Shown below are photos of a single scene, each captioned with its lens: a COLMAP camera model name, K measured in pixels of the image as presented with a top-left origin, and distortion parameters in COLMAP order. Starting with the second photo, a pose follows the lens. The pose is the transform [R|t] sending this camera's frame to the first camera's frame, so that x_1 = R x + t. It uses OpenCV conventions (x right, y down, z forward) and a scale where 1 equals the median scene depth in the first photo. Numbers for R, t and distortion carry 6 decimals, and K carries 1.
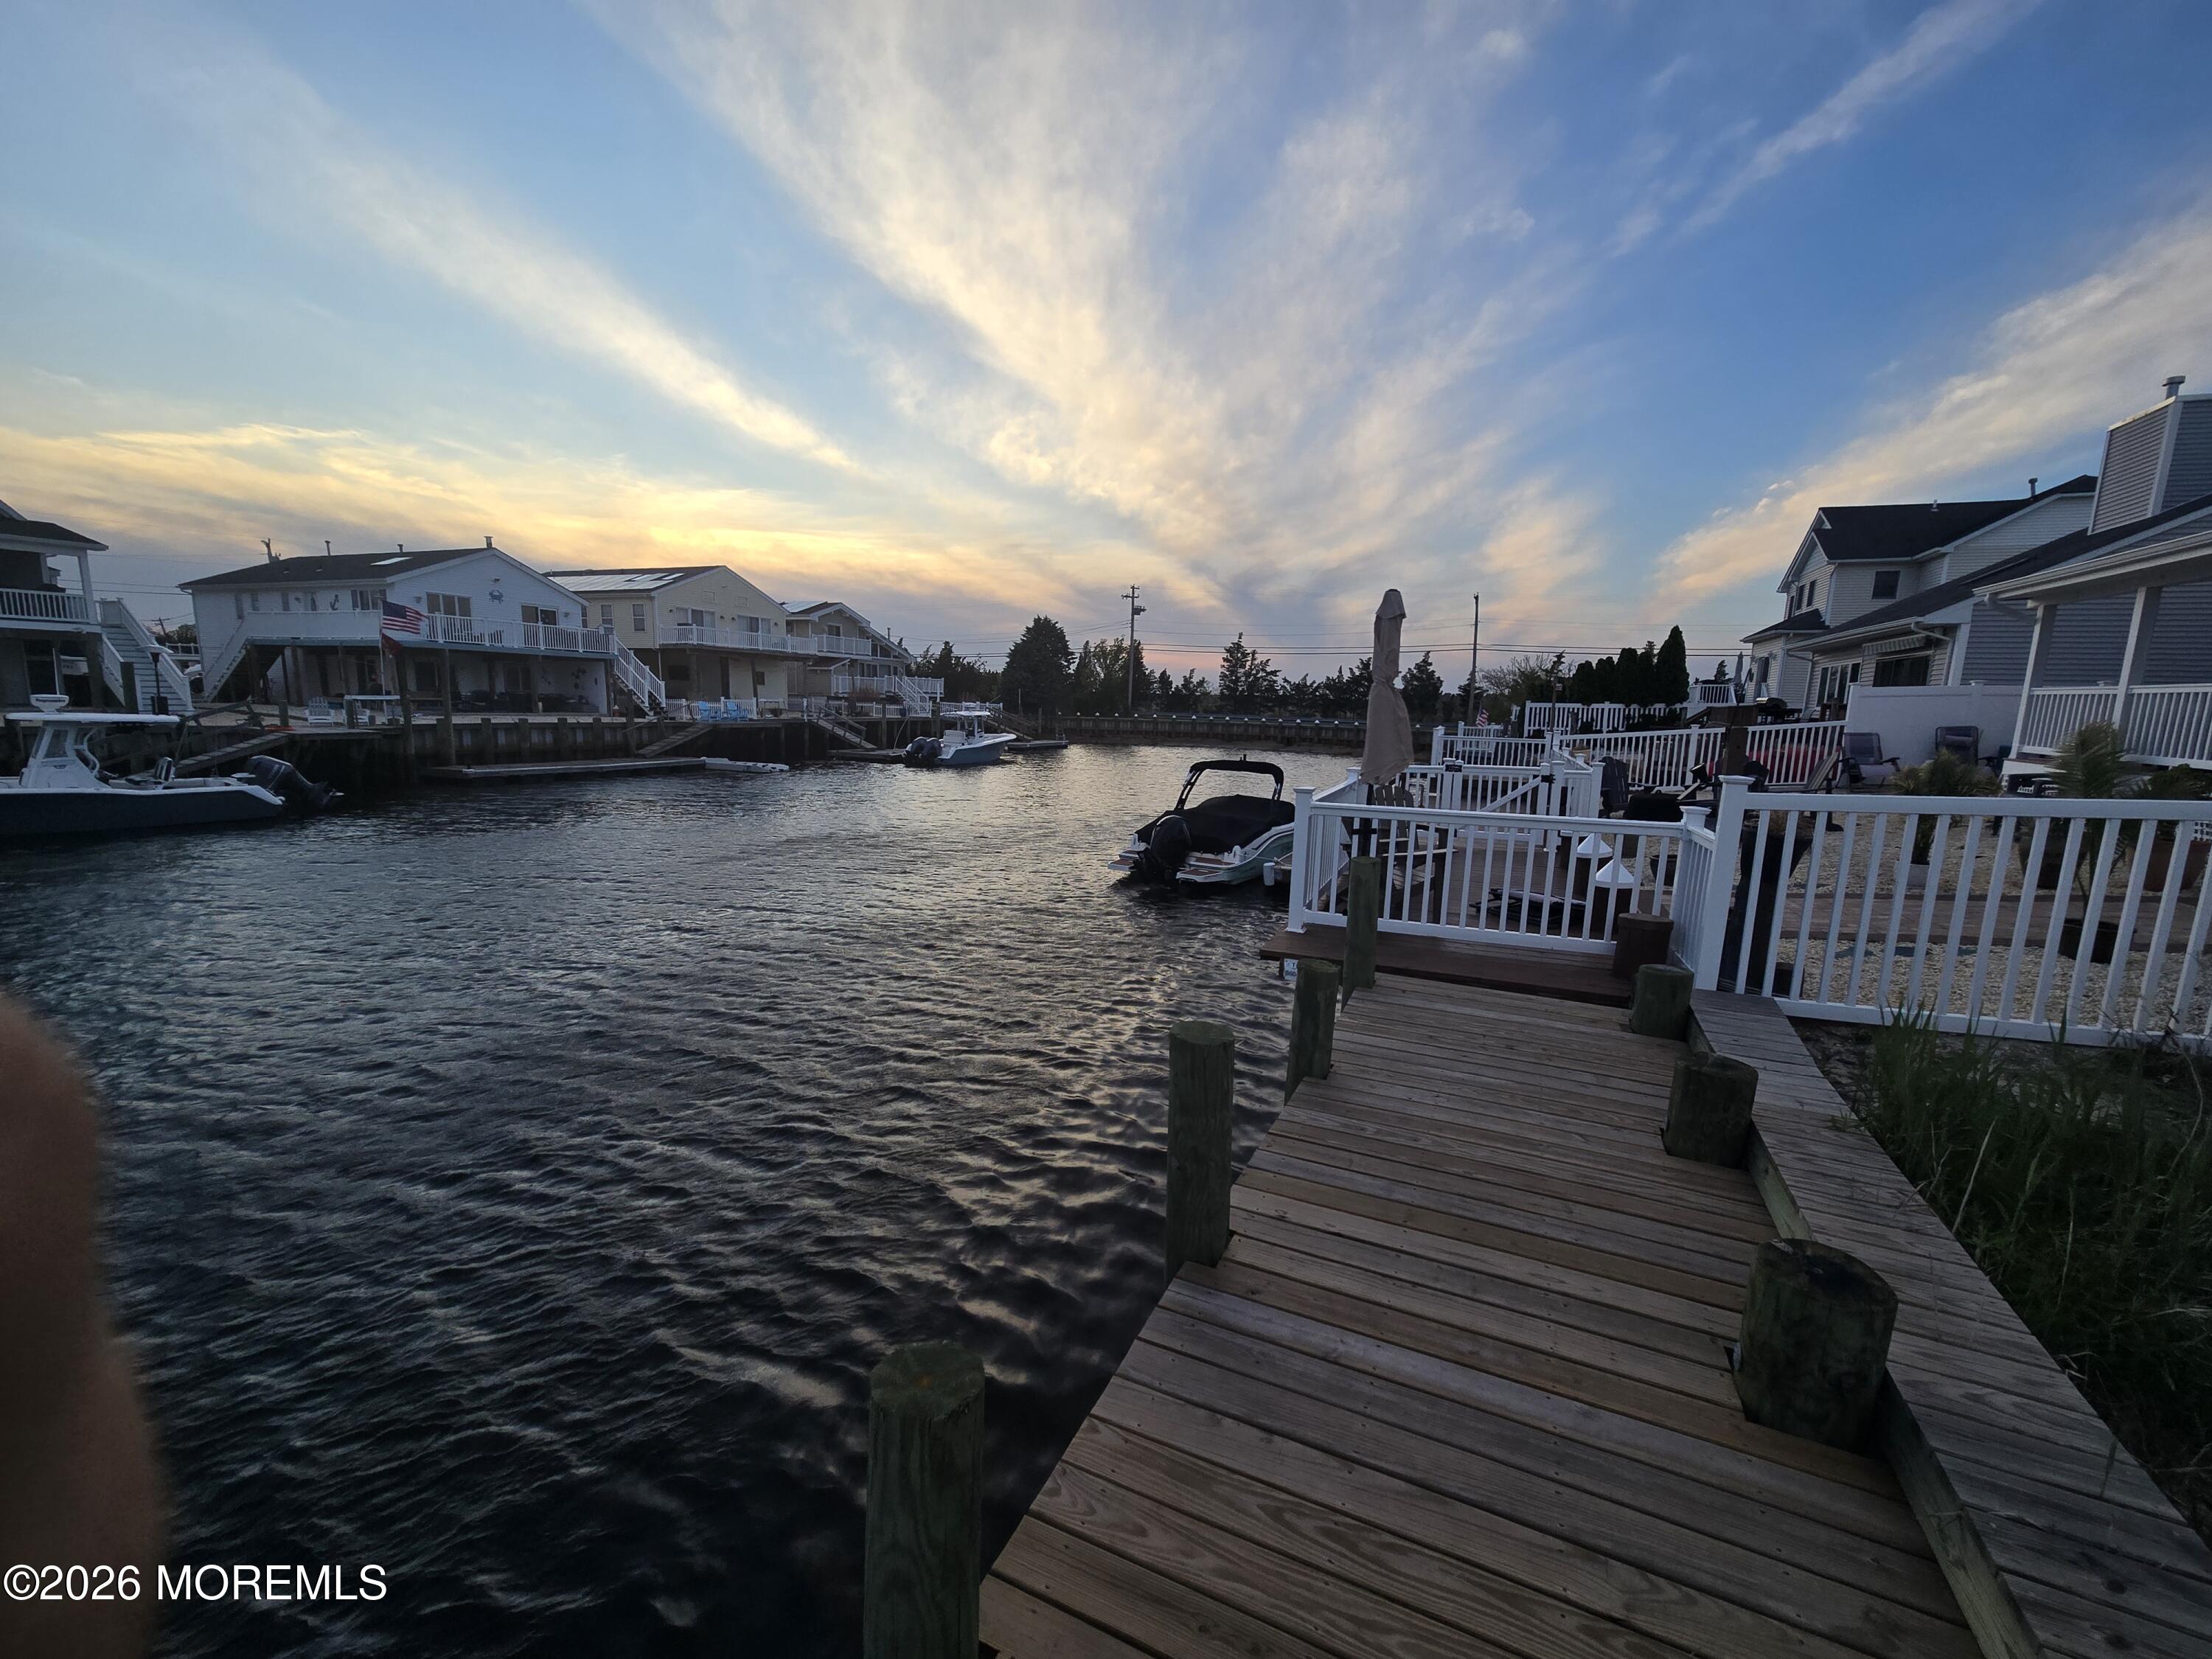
lens RADIAL K [[907.8, 0, 1113.4], [0, 907.8, 872.9], [0, 0, 1]] dist [0.009030, -0.004910]
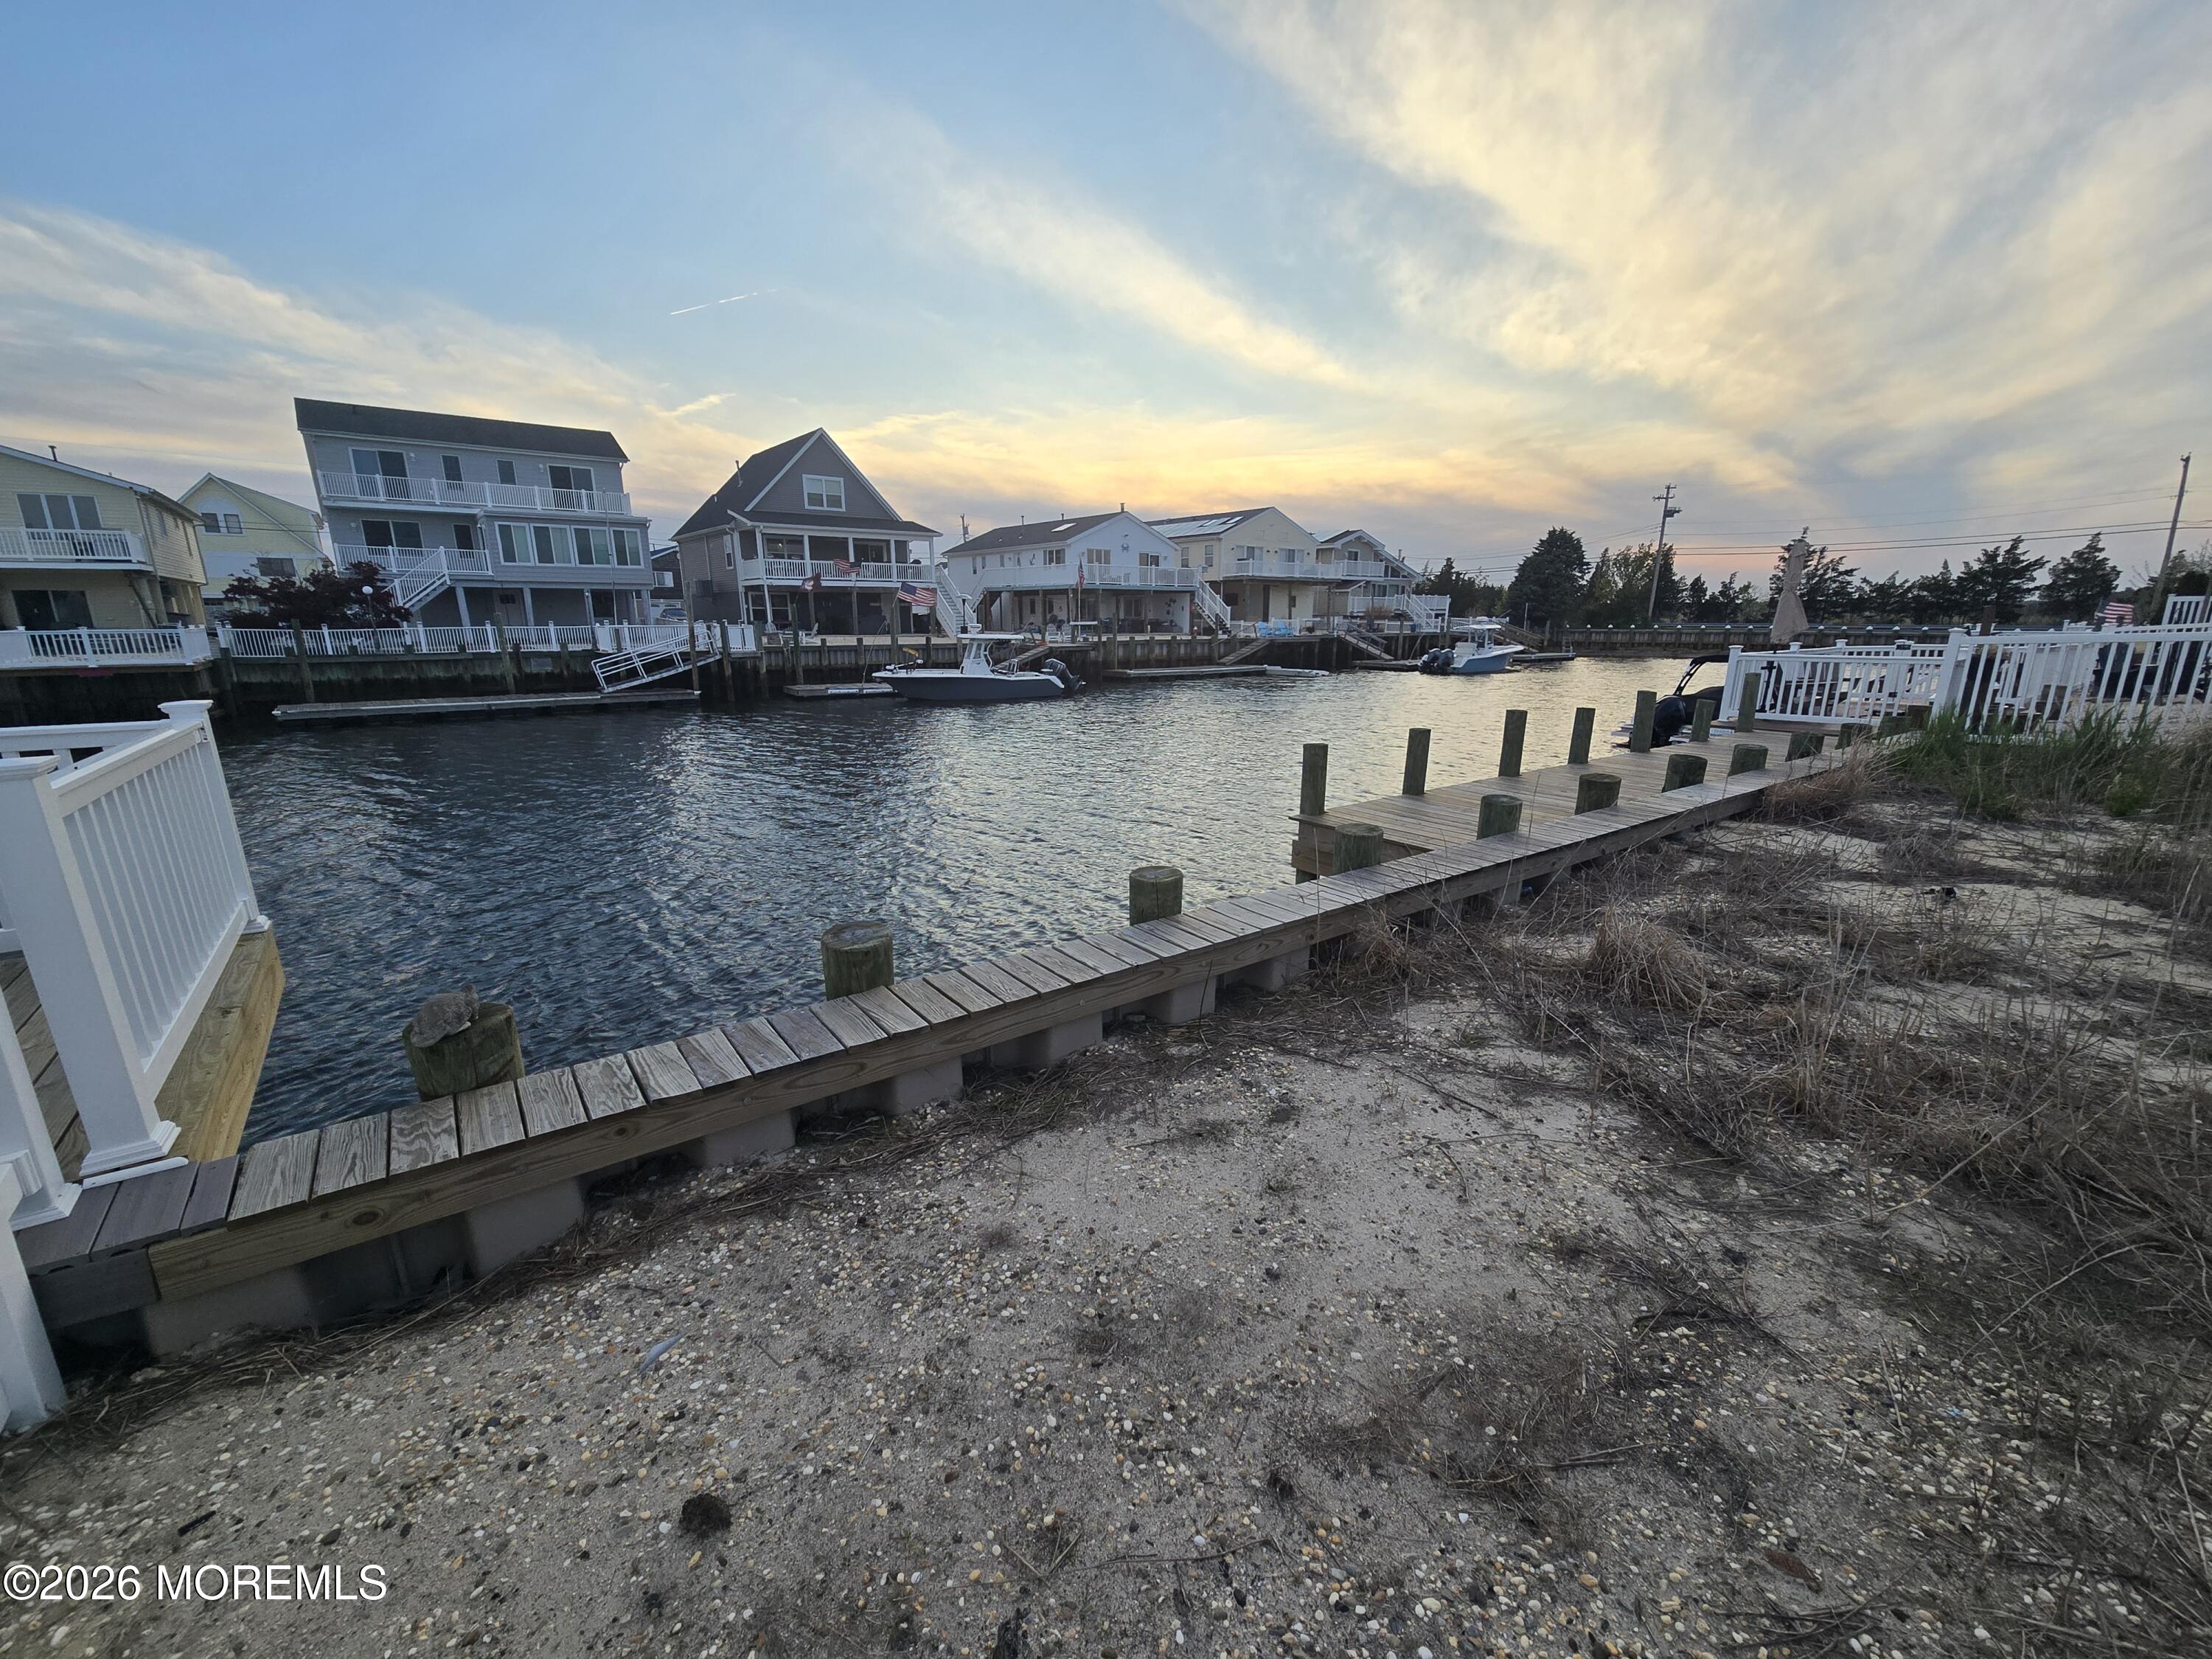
lens RADIAL K [[907.8, 0, 1112.0], [0, 907.8, 846.0], [0, 0, 1]] dist [0.009030, -0.004910]
pose [[0.876828, 0.090737, -0.472165, -0.005530], [-0.063805, 0.995305, 0.072782, 0.037919], [0.476552, -0.033691, 0.878500, -0.192117]]
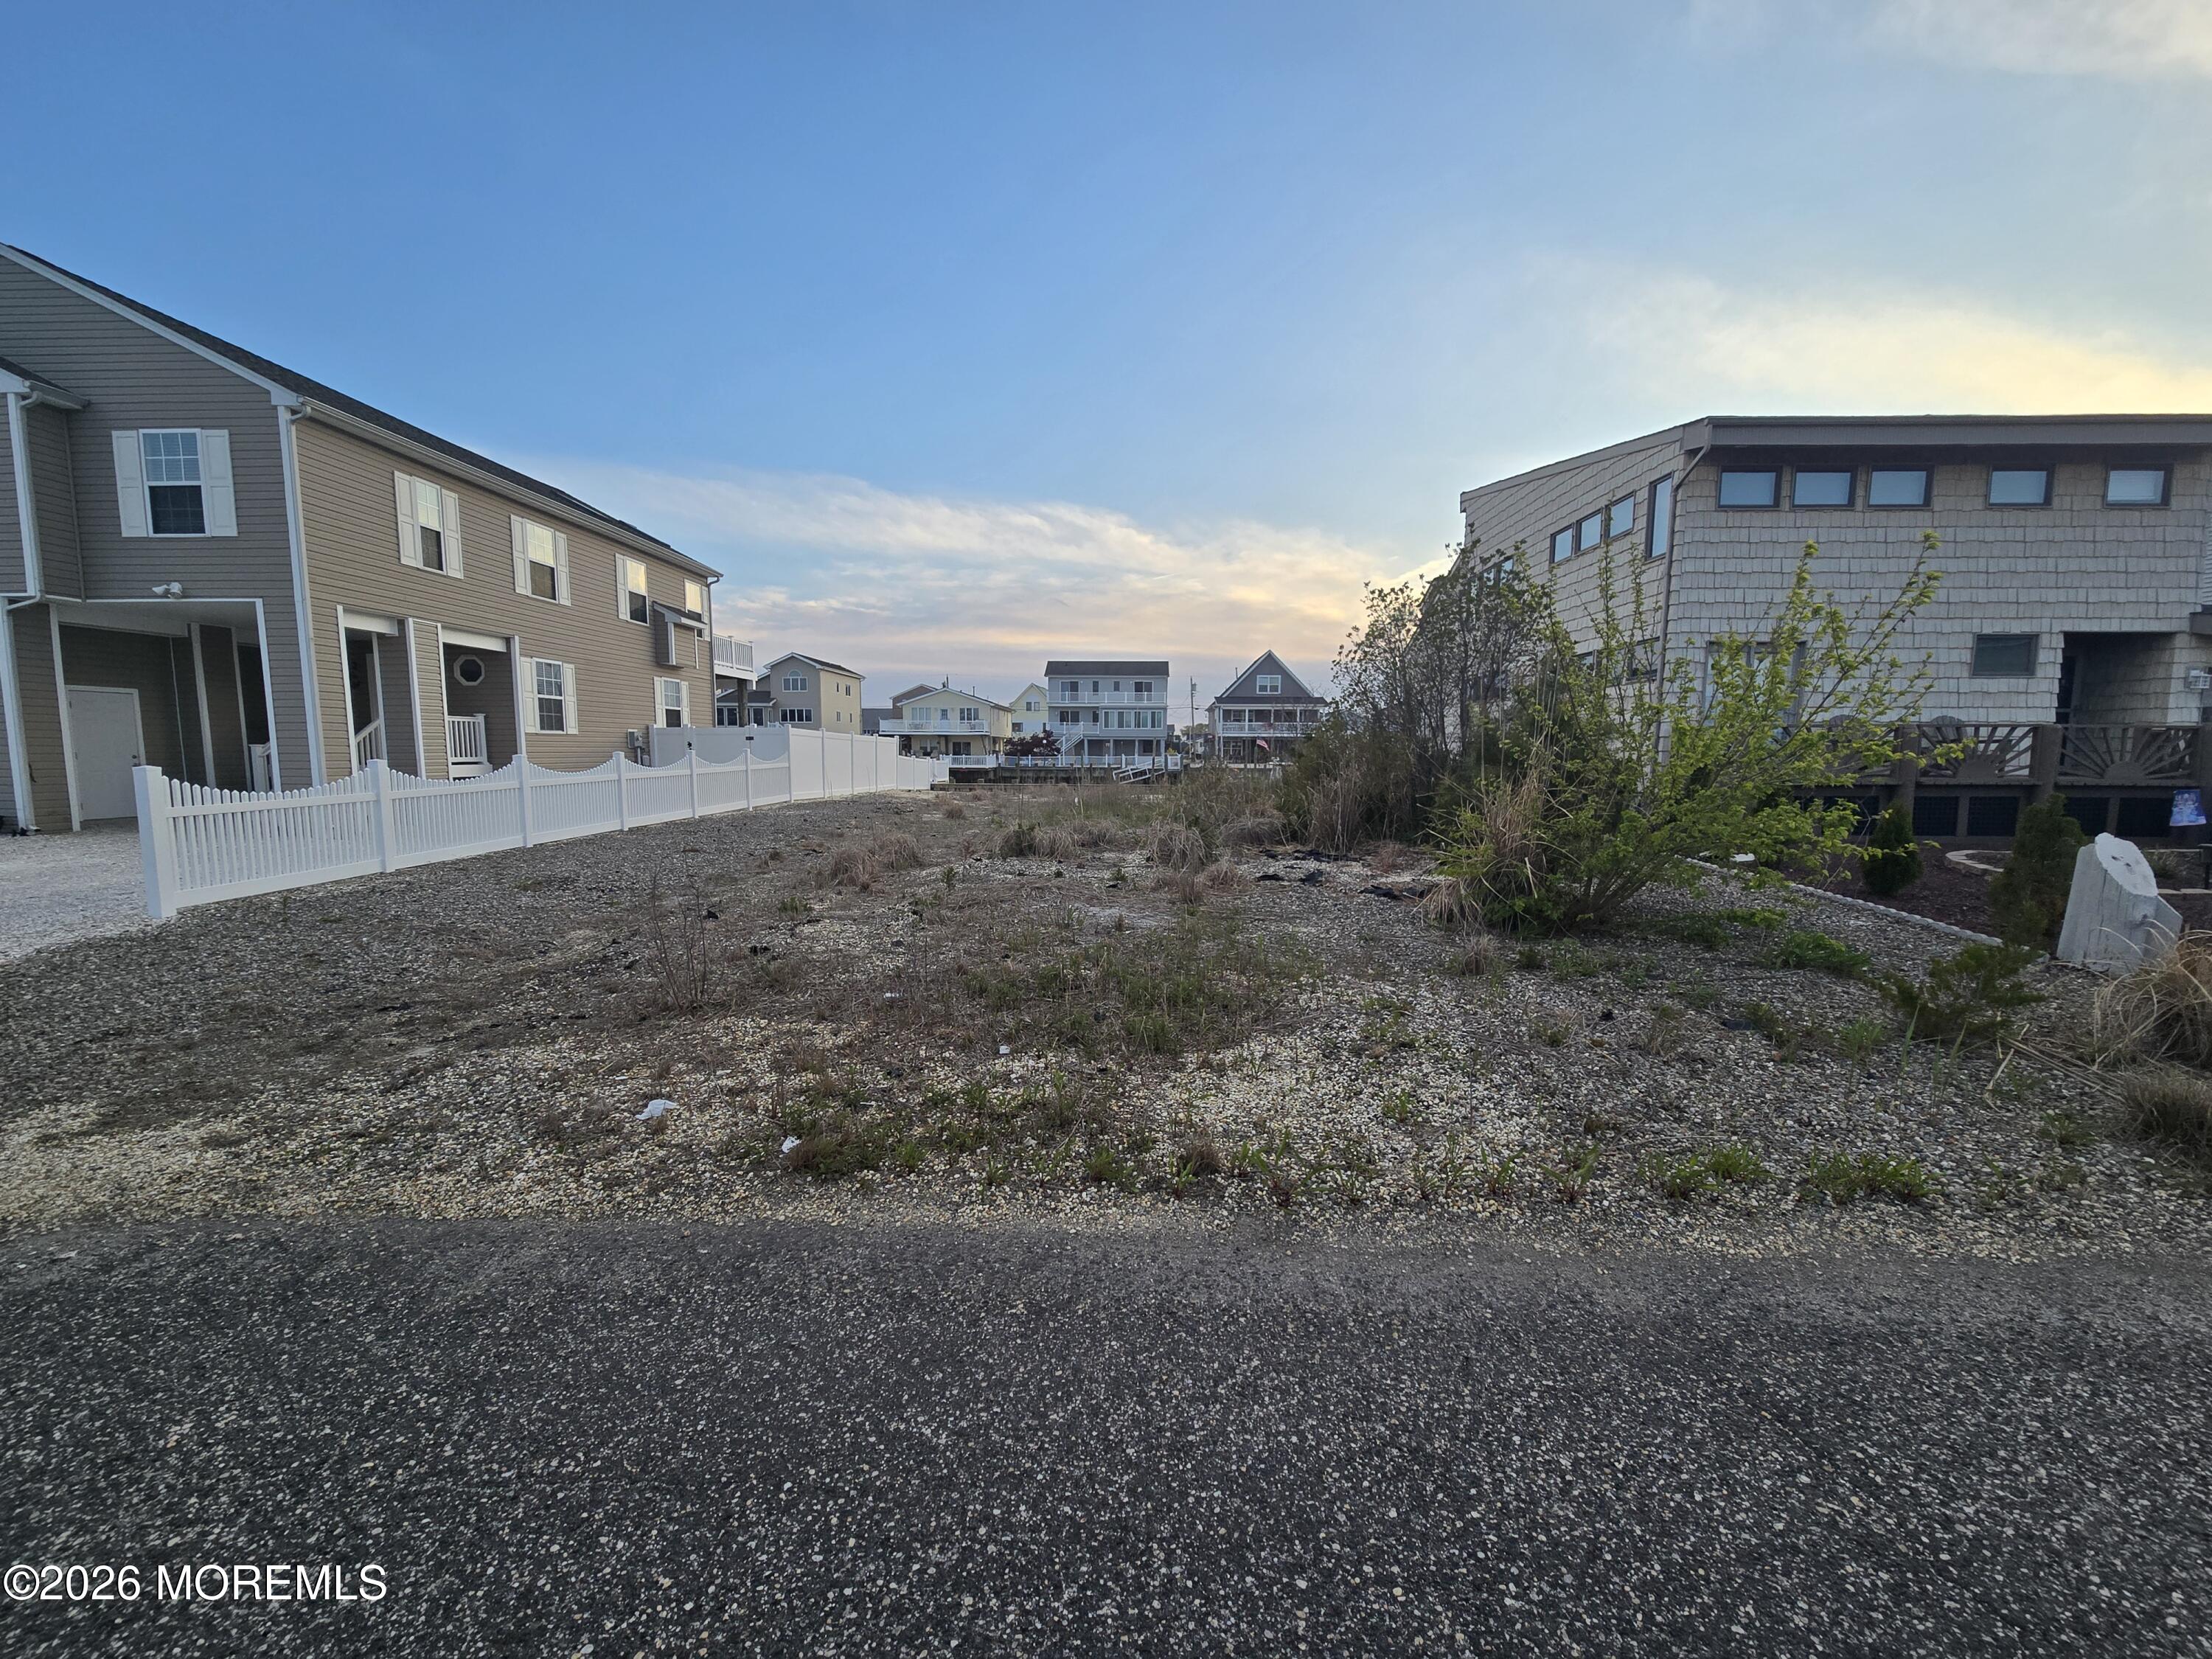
lens RADIAL K [[907.8, 0, 1091.6], [0, 907.8, 838.9], [0, 0, 1]] dist [0.009030, -0.004910]
pose [[0.319814, 0.059404, -0.945616, 0.694268], [-0.168405, 0.985705, 0.004967, 0.081479], [0.932394, 0.157658, 0.325247, -0.277383]]
